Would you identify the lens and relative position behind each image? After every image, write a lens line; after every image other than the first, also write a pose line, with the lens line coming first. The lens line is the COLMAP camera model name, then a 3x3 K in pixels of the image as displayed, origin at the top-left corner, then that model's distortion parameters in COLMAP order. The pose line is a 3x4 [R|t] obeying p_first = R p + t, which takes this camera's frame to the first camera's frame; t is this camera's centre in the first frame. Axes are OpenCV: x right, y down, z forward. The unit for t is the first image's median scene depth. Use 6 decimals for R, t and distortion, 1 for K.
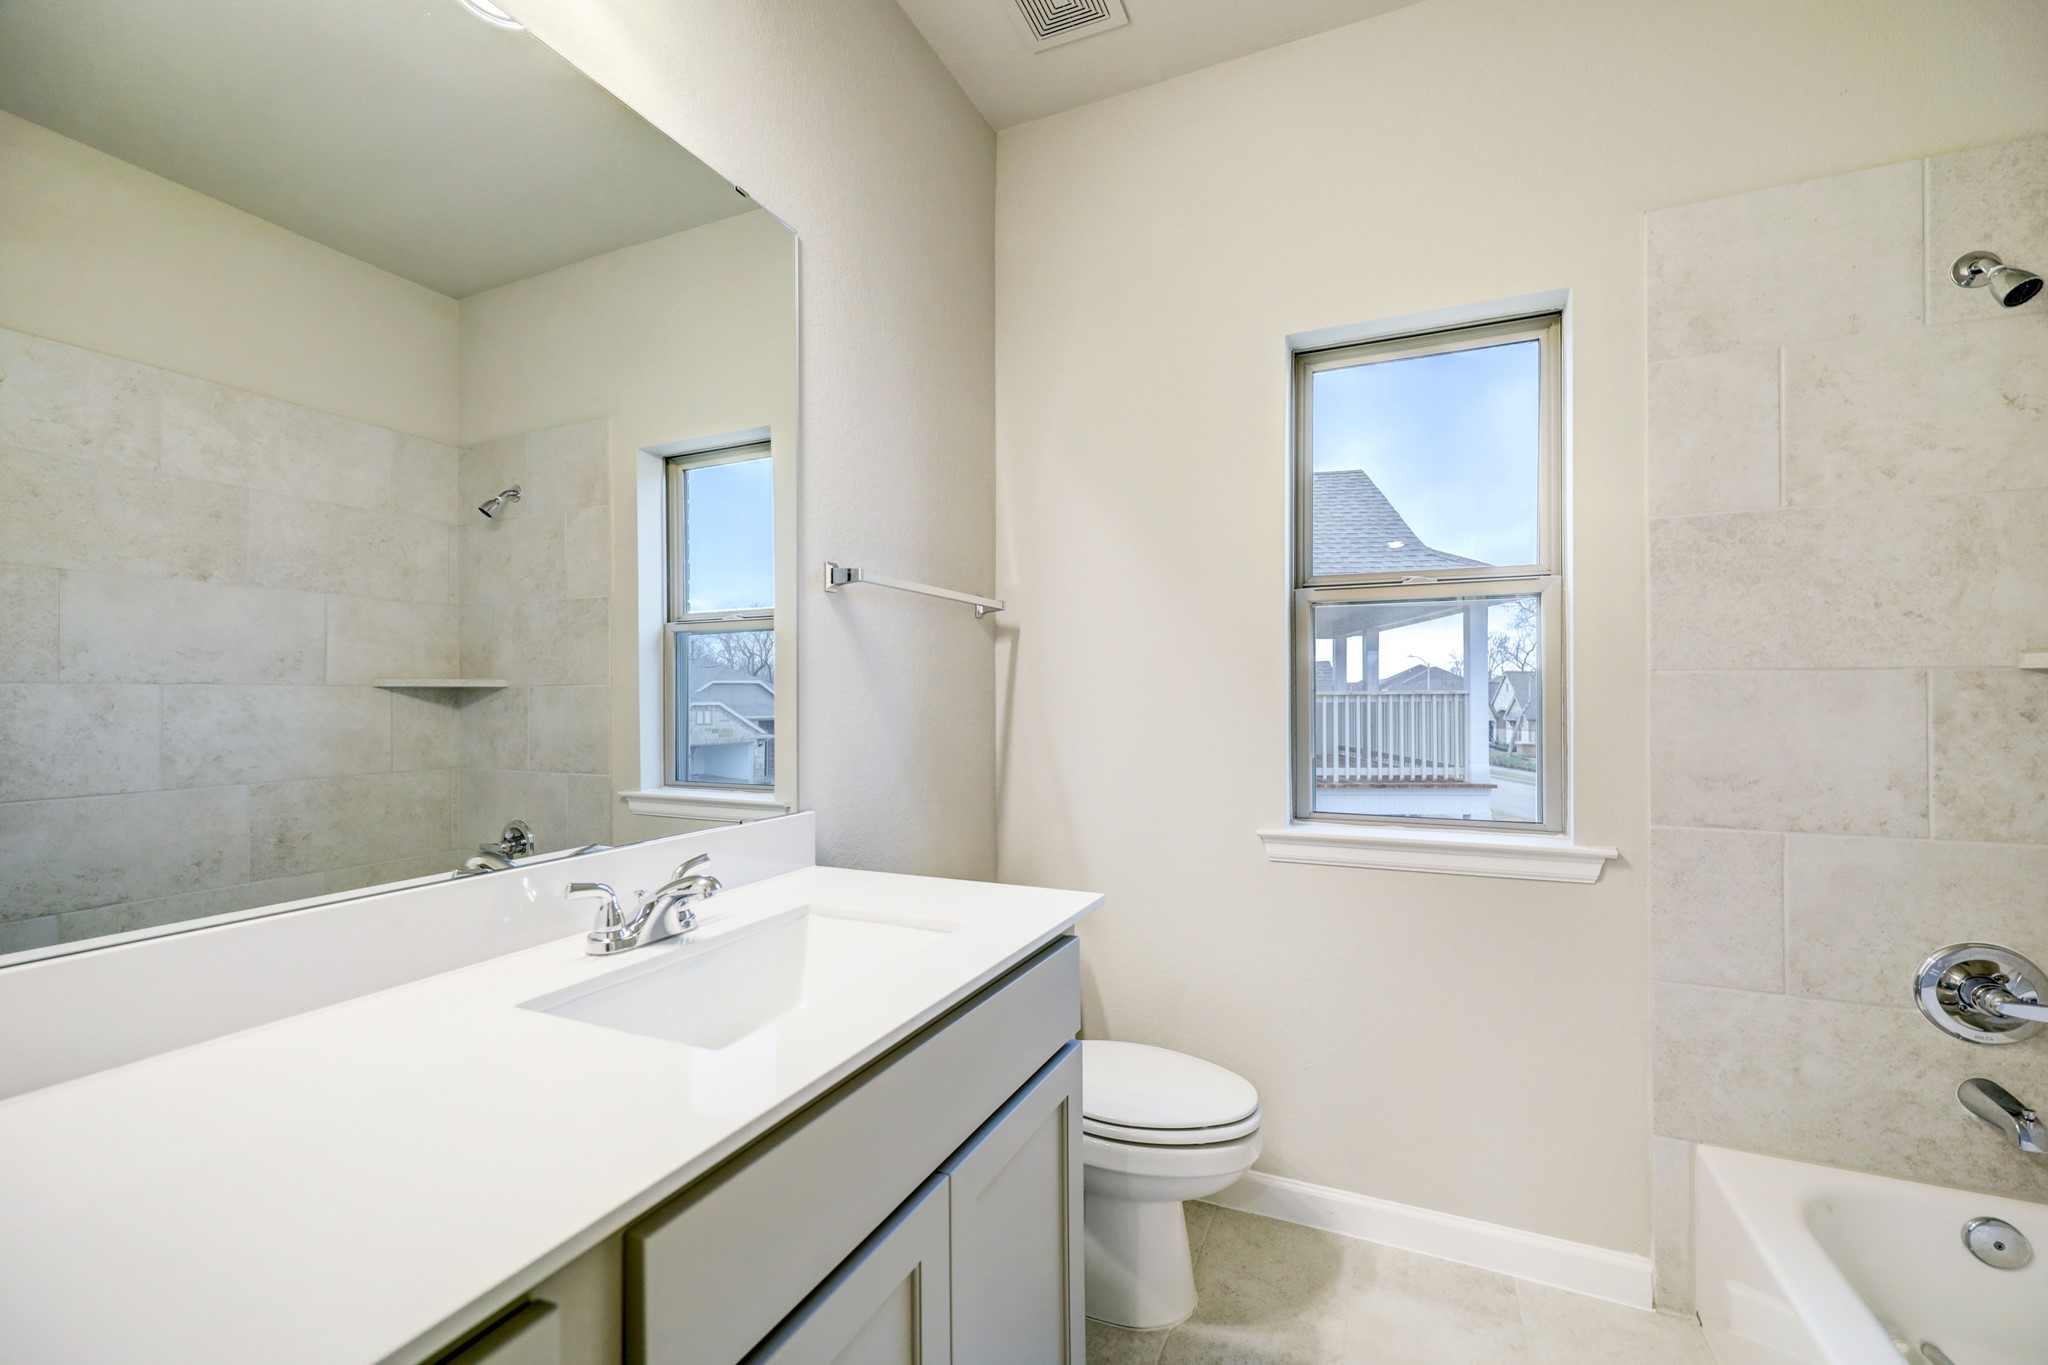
lens RADIAL K [[870.9, 0, 1028.7], [0, 870.9, 666.6], [0, 0, 1]] dist [0.102698, 0.000057]
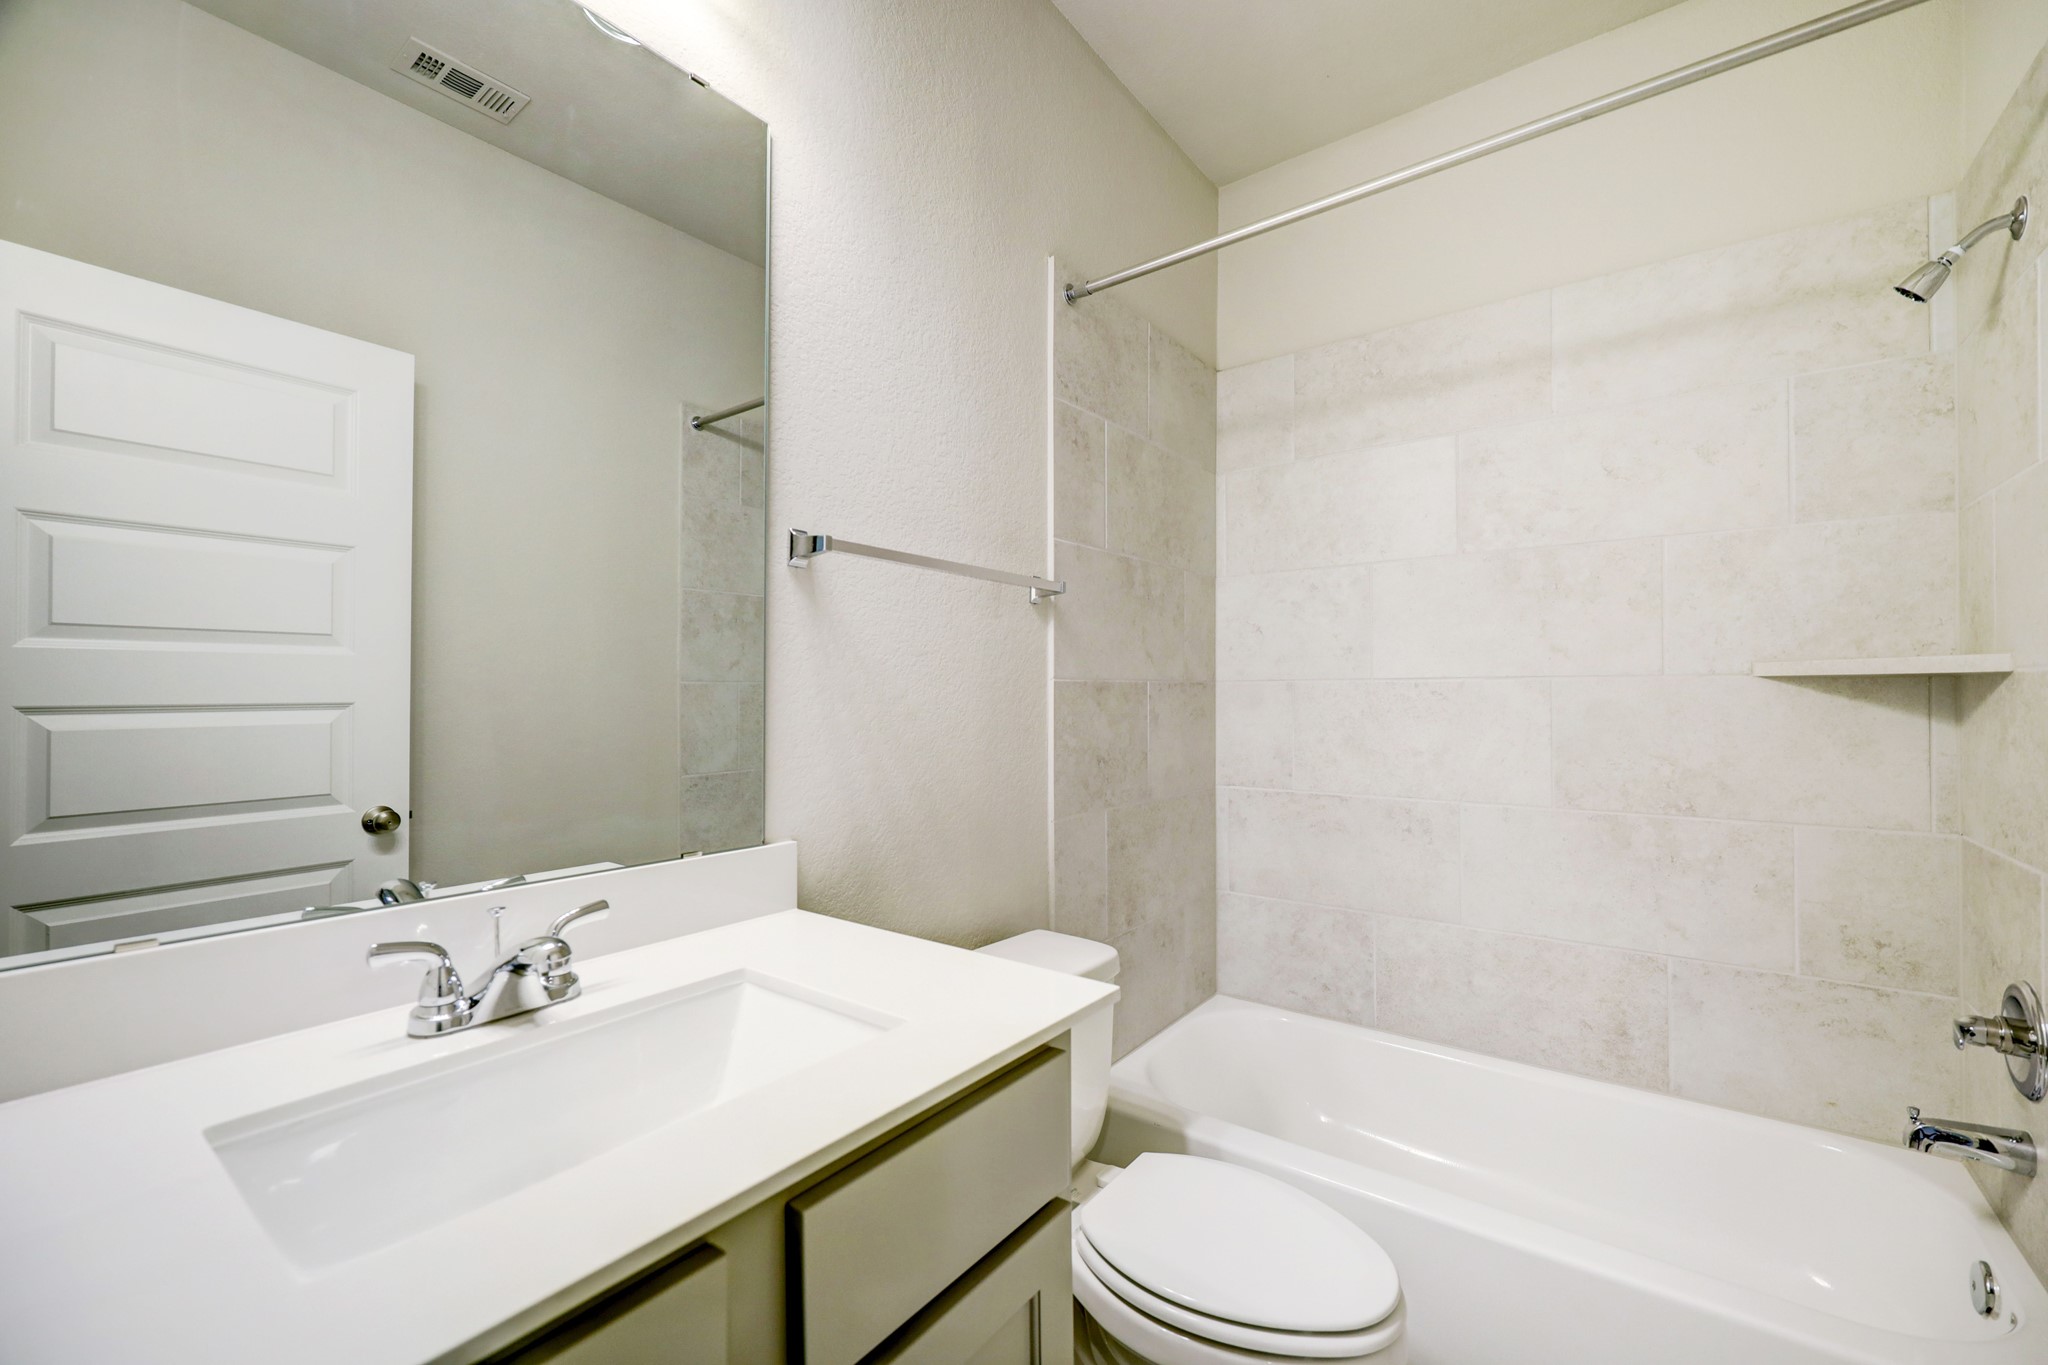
lens RADIAL K [[845.2, 0, 1024.0], [0, 845.2, 682.5], [0, 0, 1]] dist [0.012360, 0.000061]
pose [[0.974293, -0.000537, -0.225283, 0.160218], [0.004578, 0.999838, 0.017415, 0.007059], [0.225237, -0.017999, 0.974138, 0.346876]]
